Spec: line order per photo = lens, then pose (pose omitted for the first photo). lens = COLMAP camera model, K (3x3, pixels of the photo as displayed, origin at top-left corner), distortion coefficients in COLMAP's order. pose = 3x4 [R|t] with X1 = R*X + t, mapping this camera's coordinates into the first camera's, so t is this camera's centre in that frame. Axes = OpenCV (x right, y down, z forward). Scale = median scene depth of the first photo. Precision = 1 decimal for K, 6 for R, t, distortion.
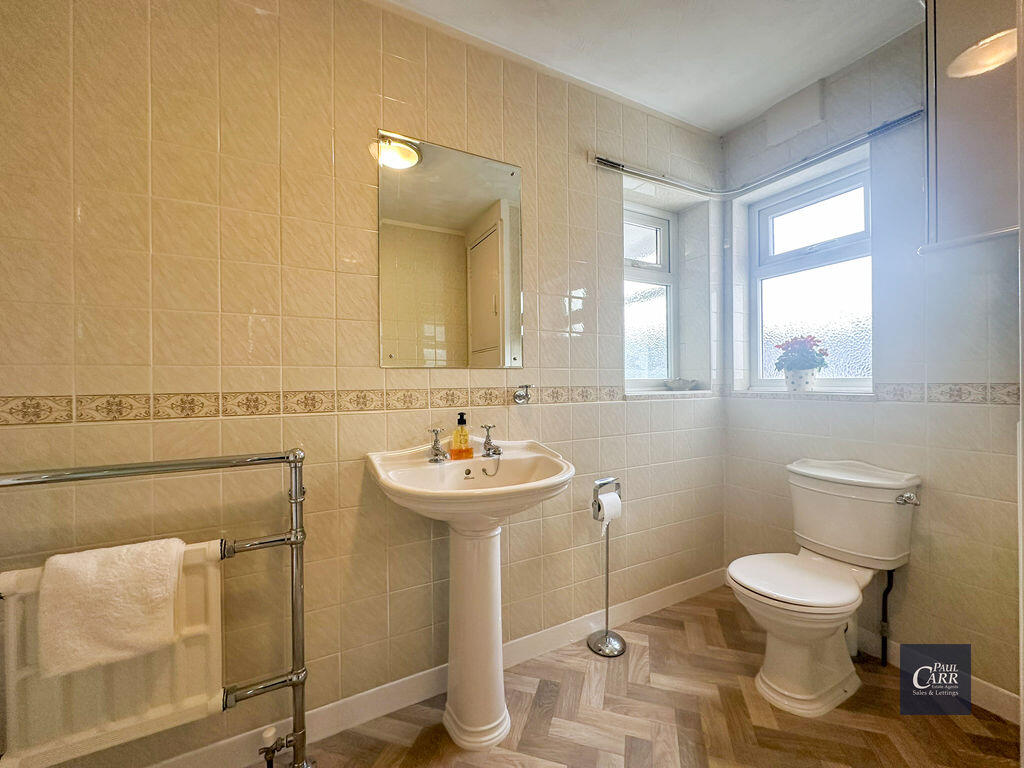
lens RADIAL K [[408.9, 0, 514.7], [0, 408.9, 383.8], [0, 0, 1]] dist [-0.000596, 0.000091]
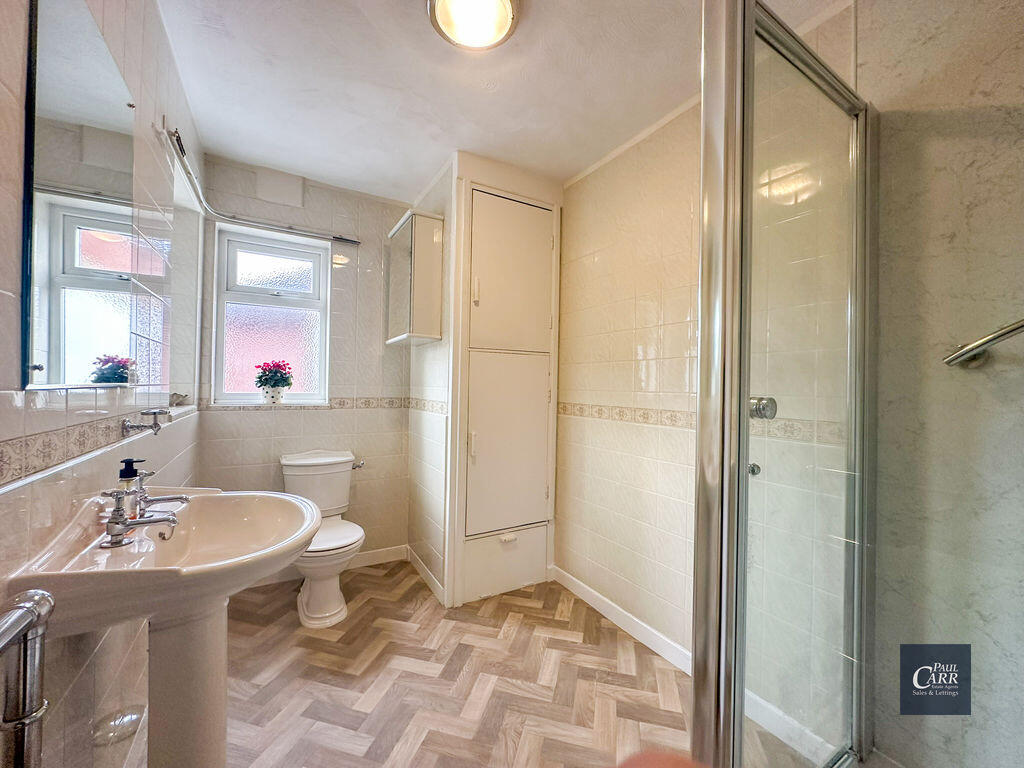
lens RADIAL K [[408.9, 0, 514.7], [0, 408.9, 383.8], [0, 0, 1]] dist [-0.000596, 0.000091]
pose [[-0.051279, 0.012071, 0.998611, -0.742718], [-0.014940, 0.999806, -0.012852, -0.046621], [-0.998573, -0.015578, -0.051088, 0.390251]]
